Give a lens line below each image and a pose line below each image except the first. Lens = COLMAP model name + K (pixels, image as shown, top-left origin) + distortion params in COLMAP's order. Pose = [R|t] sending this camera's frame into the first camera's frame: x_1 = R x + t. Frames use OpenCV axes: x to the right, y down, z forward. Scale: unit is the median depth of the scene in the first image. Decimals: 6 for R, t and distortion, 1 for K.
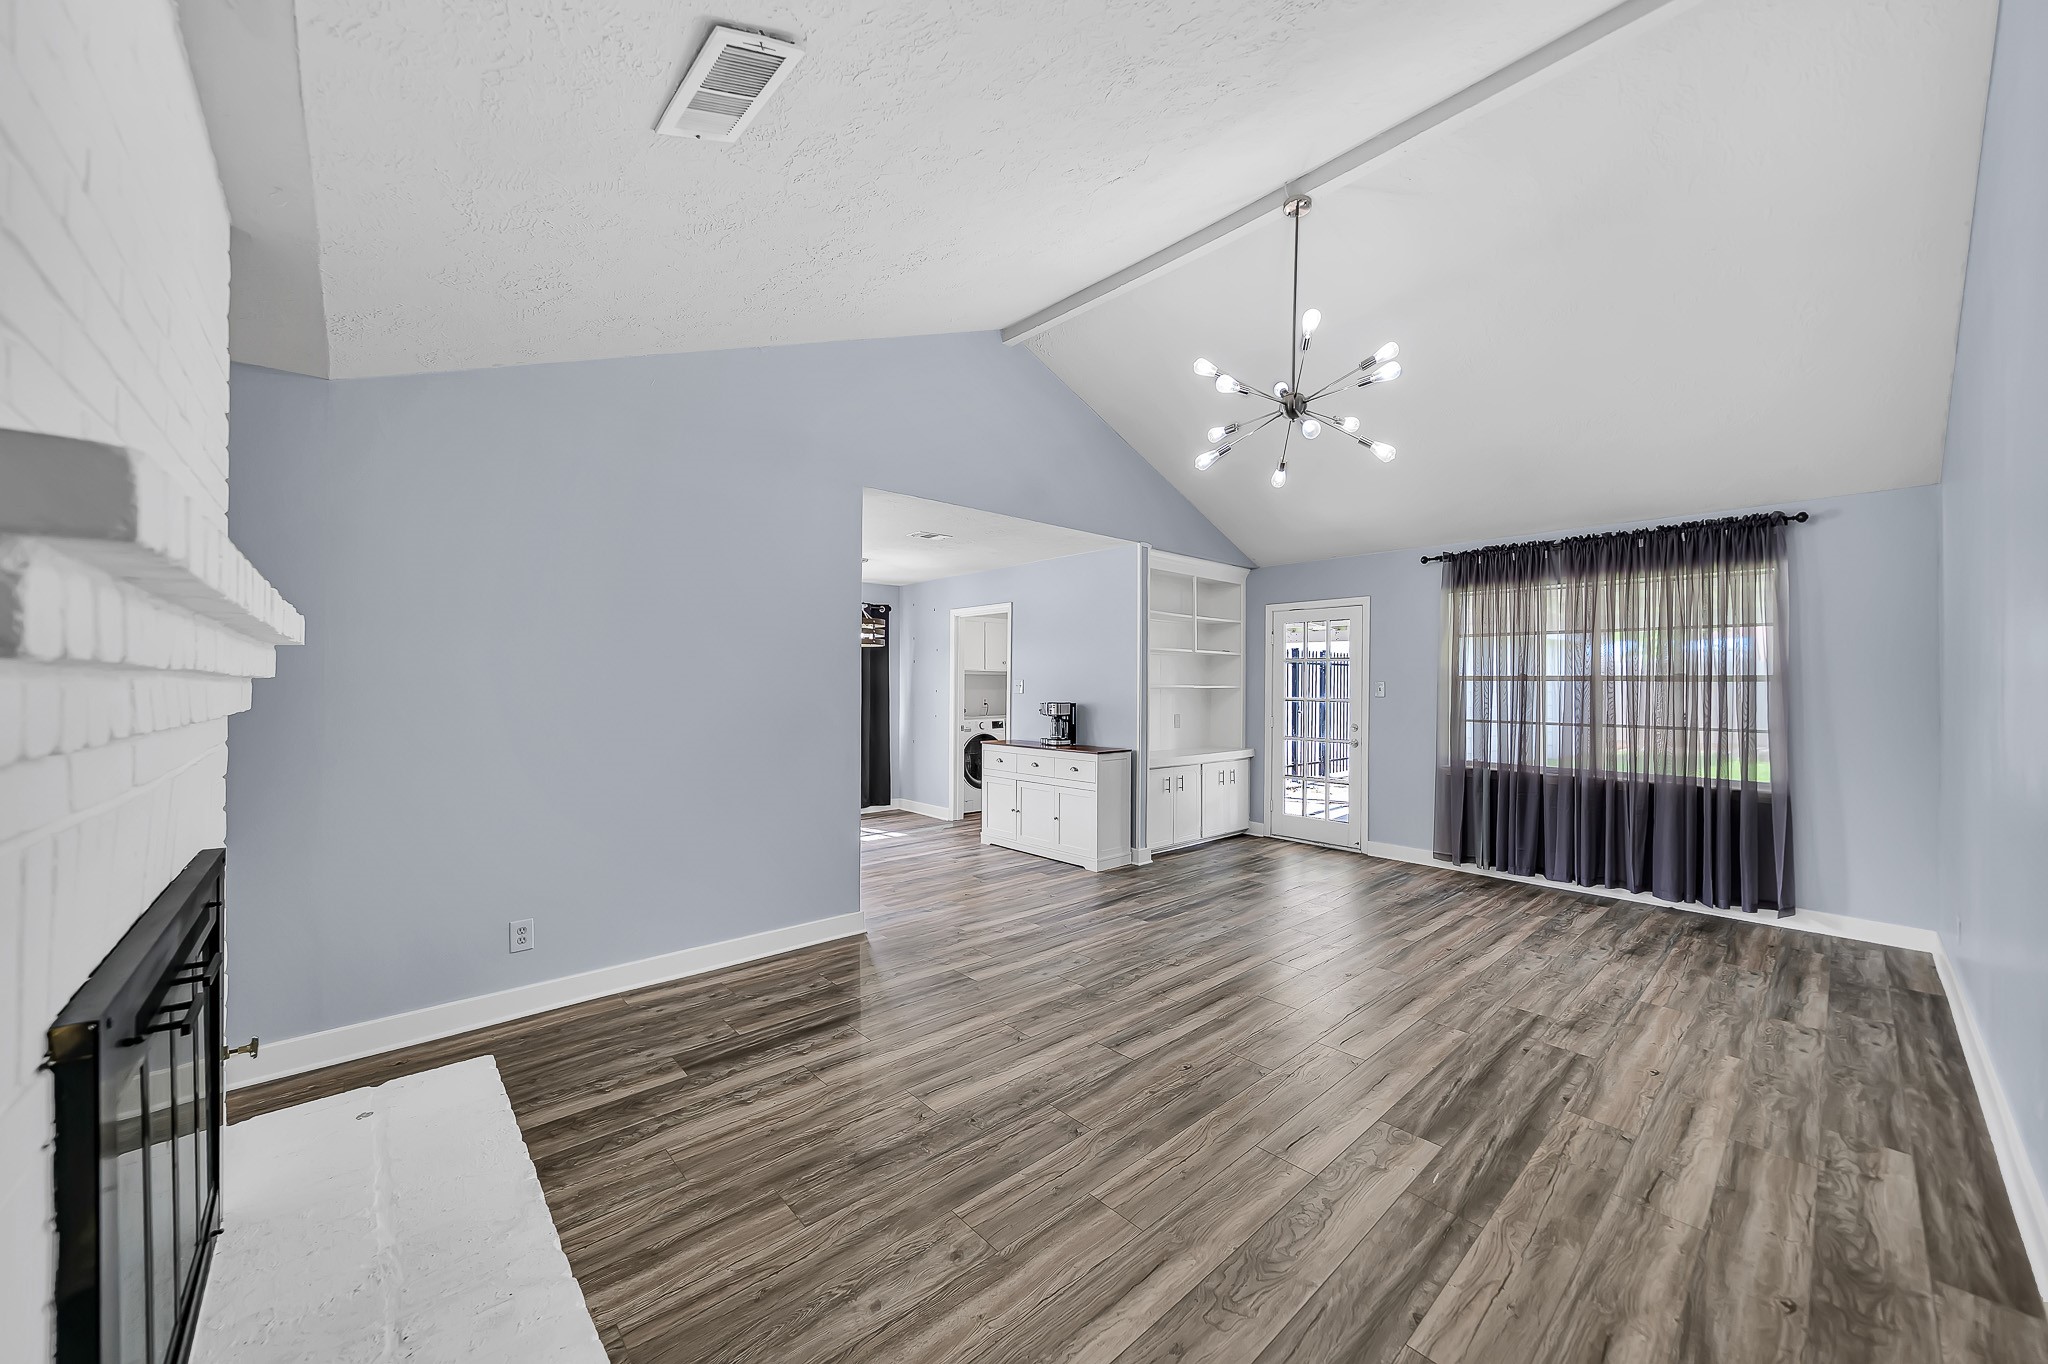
lens RADIAL K [[756.1, 0, 1024.8], [0, 756.1, 676.3], [0, 0, 1]] dist [-0.003179, -0.000651]
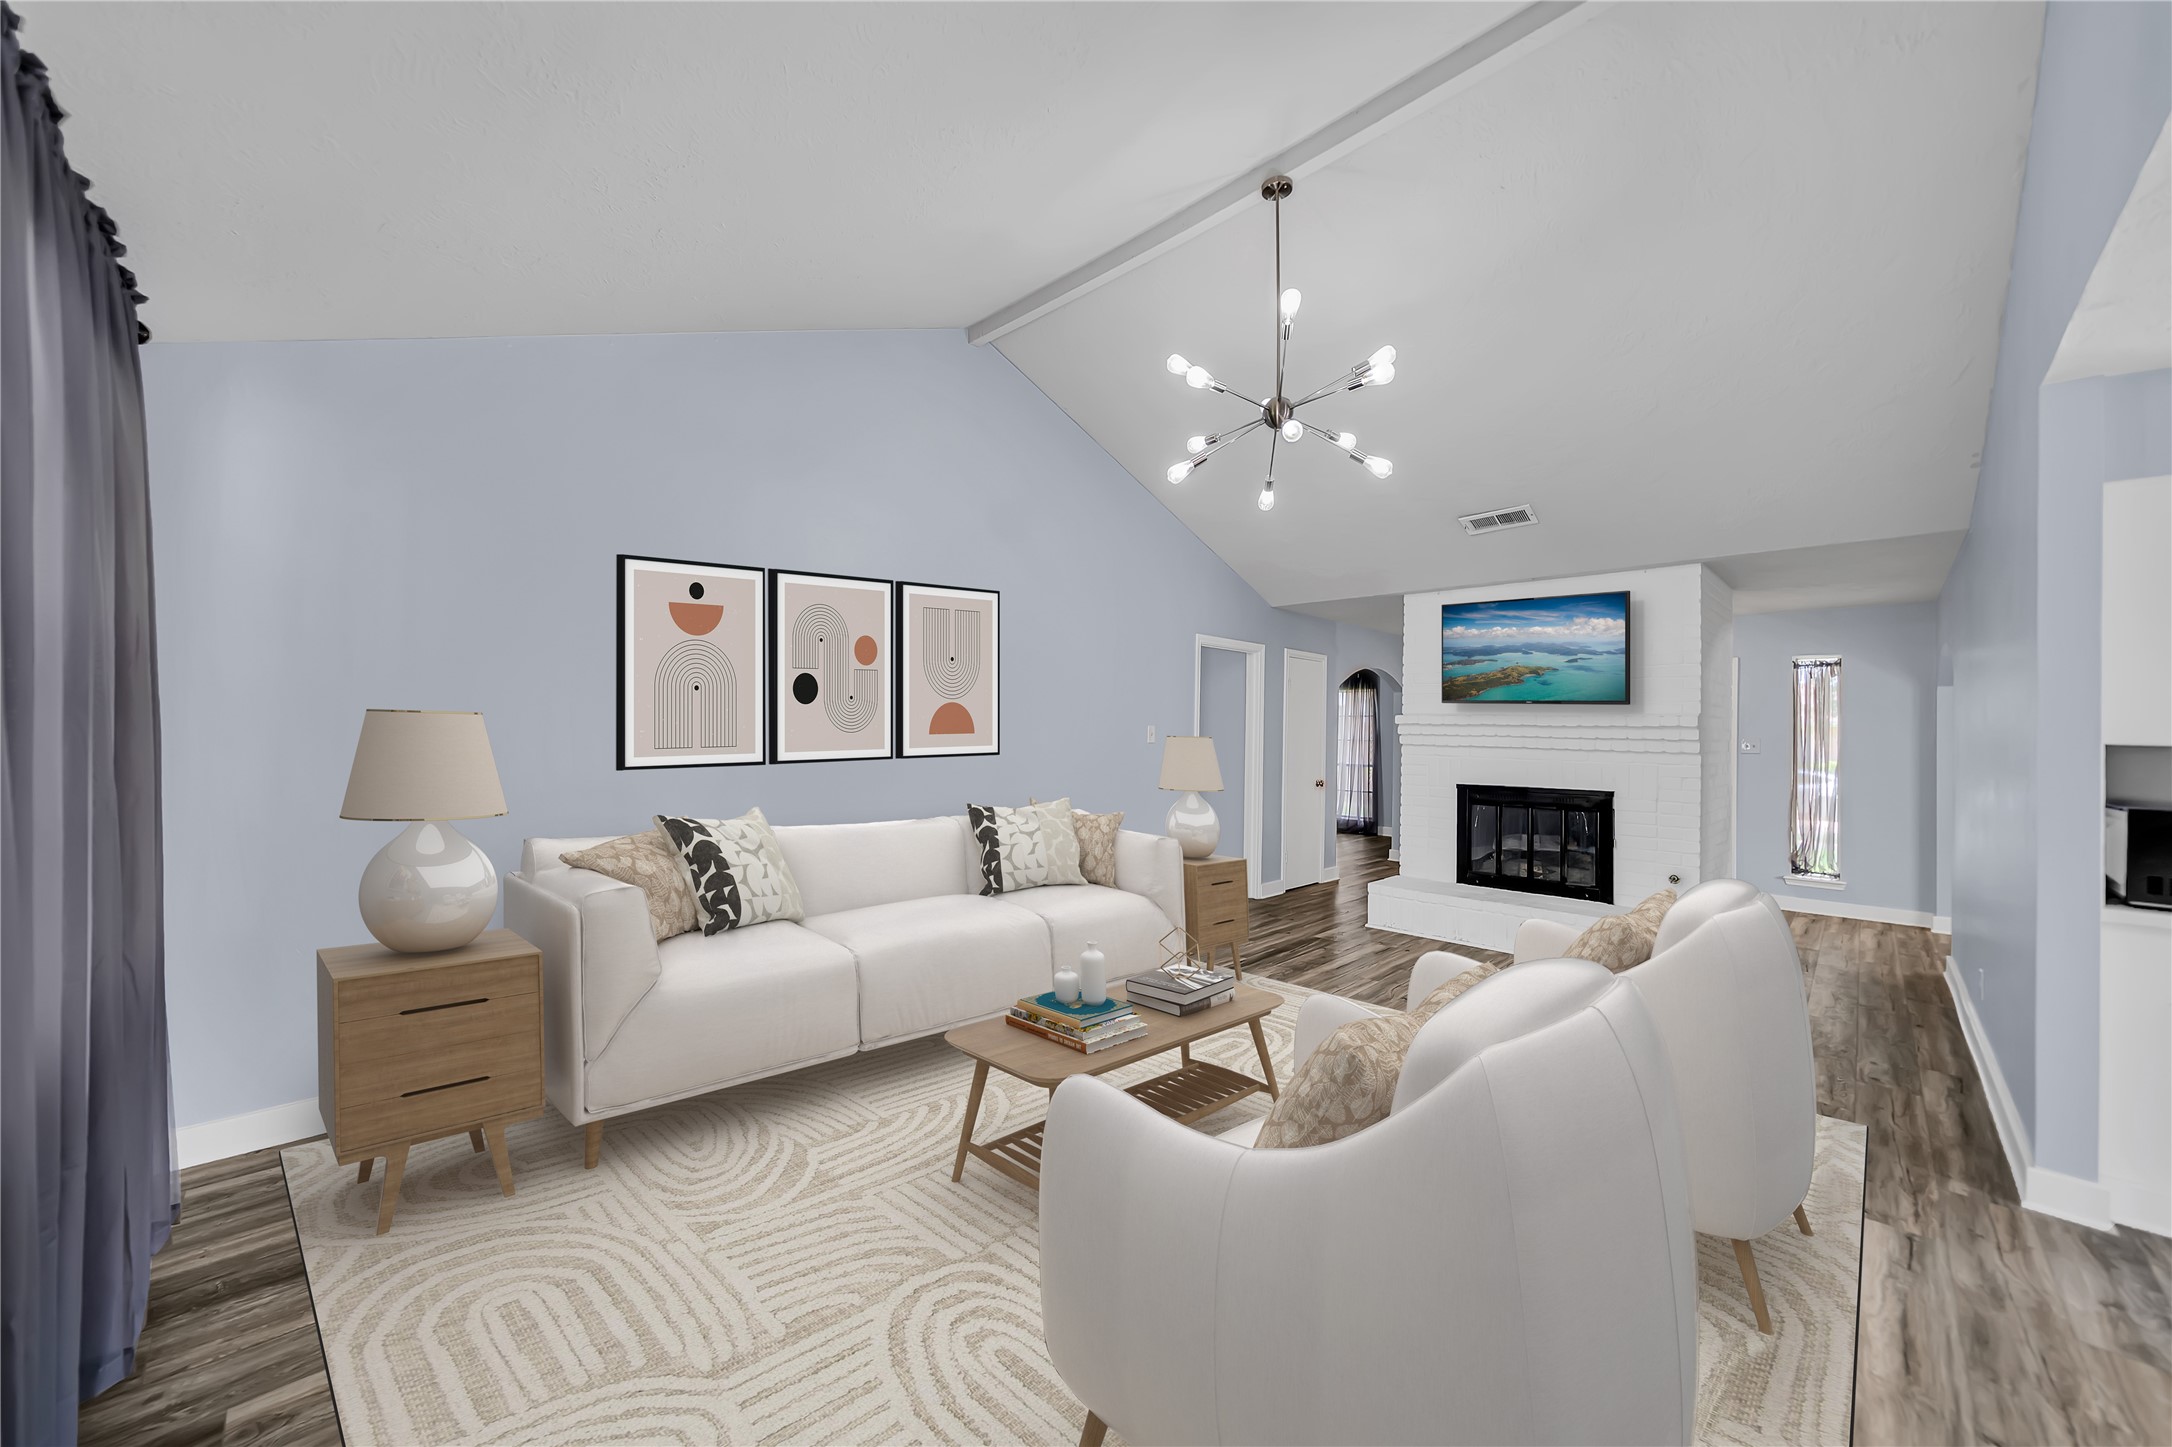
lens RADIAL K [[806.4, 0, 1076.4], [0, 806.4, 726.5], [0, 0, 1]] dist [-0.000258, -0.000052]
pose [[-0.997955, -0.019540, -0.060868, 0.741254], [-0.018769, 0.999737, -0.013206, 0.023946], [0.061110, -0.012037, -0.998058, 2.253000]]
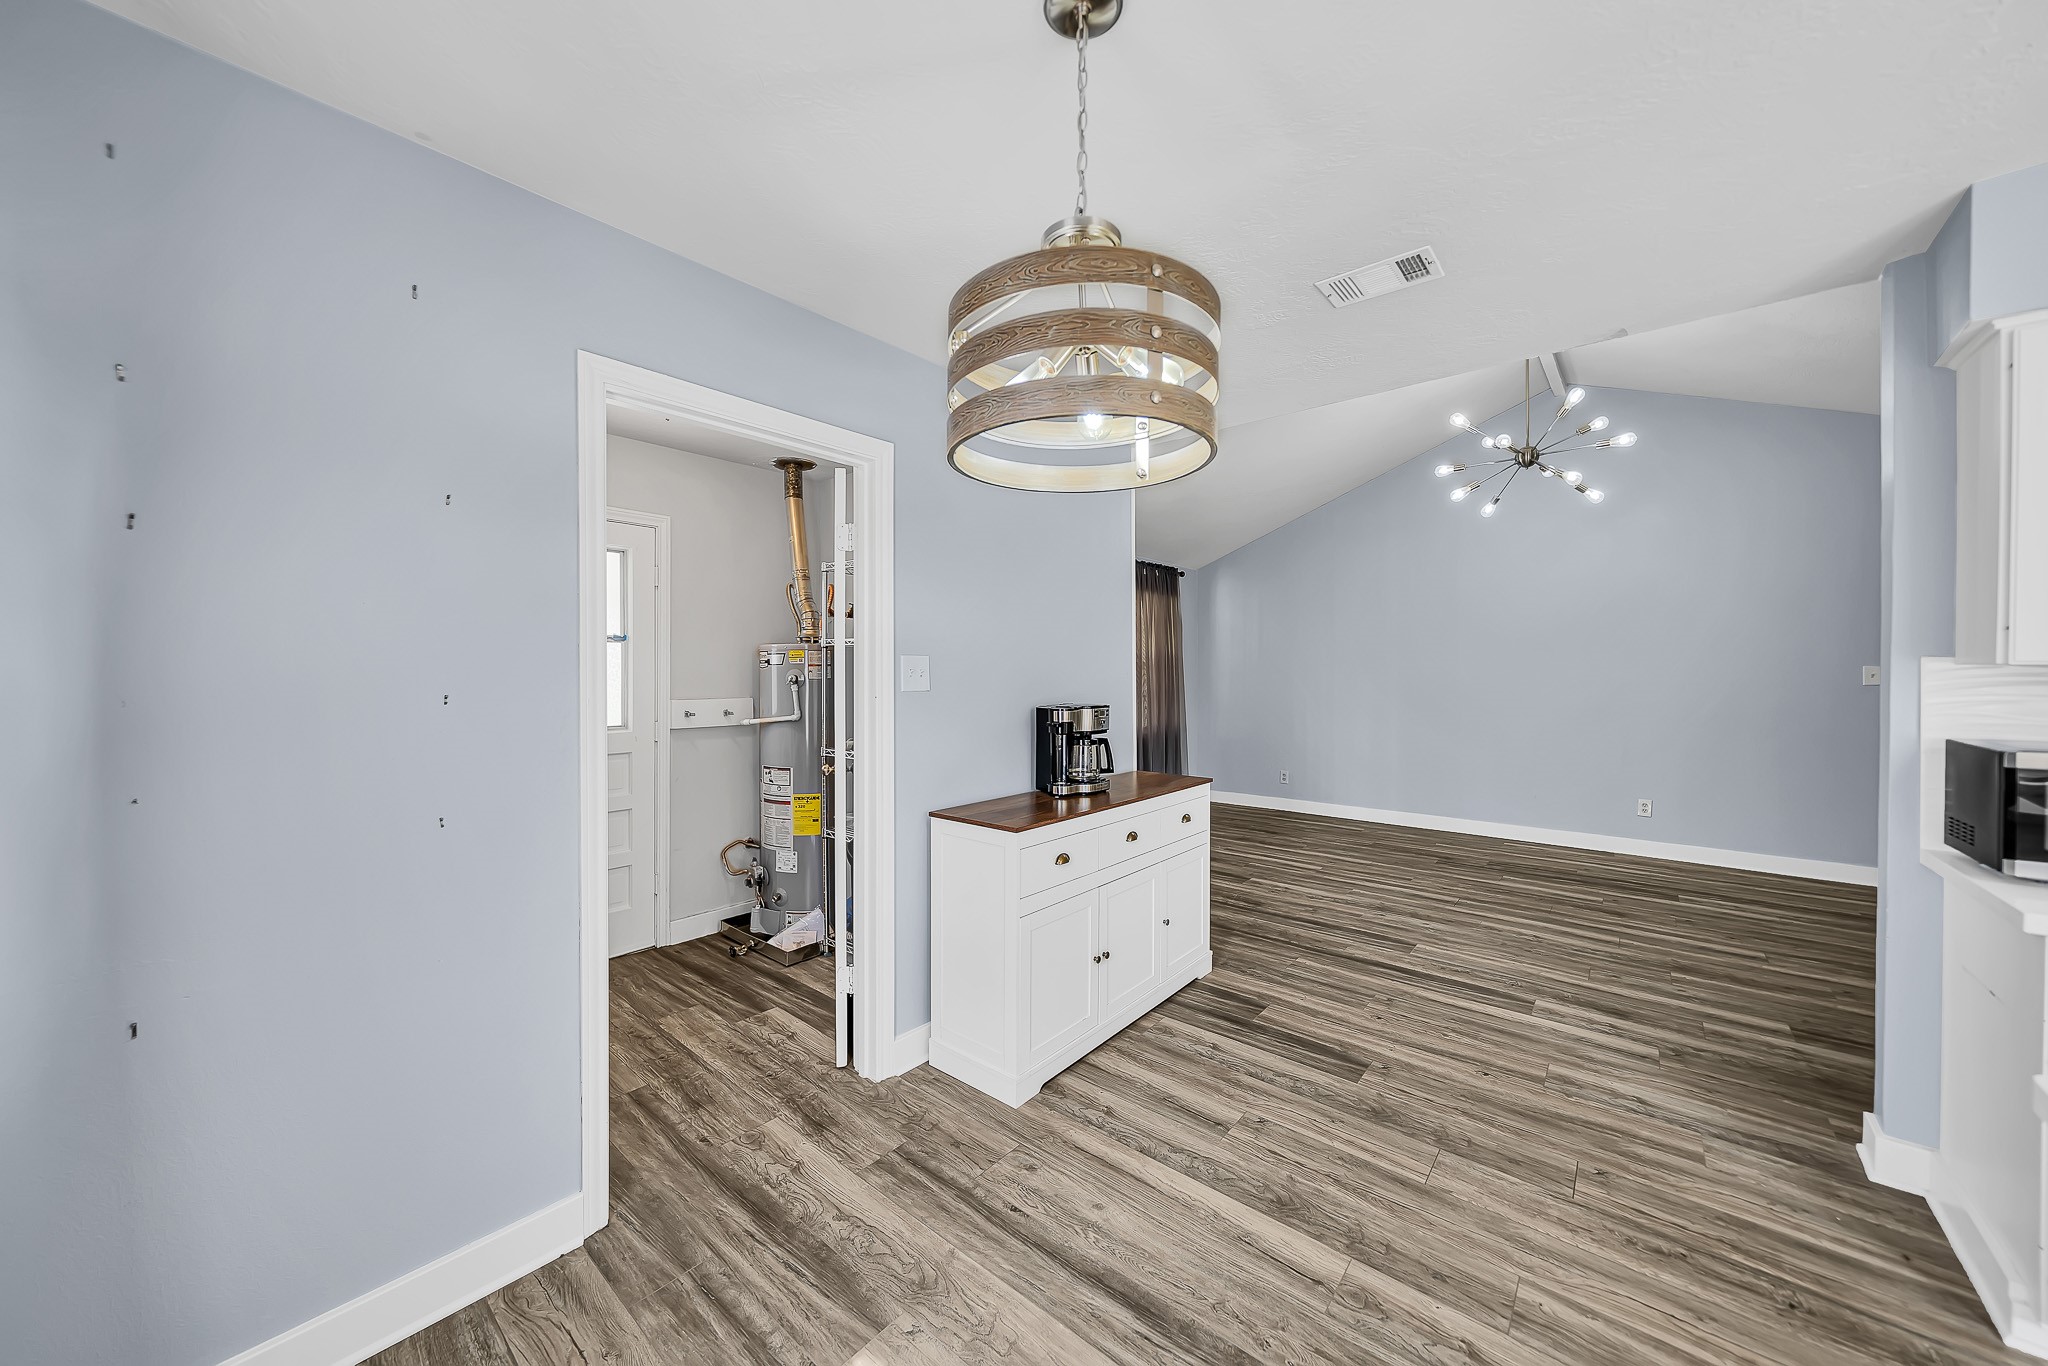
lens RADIAL K [[716.1, 0, 1014.8], [0, 716.1, 683.1], [0, 0, 1]] dist [-0.008796, 0.000077]
pose [[-0.124307, -0.023881, 0.991956, -0.897348], [-0.016033, 0.999628, 0.022056, 0.023848], [-0.992114, -0.013162, -0.124644, 2.408413]]
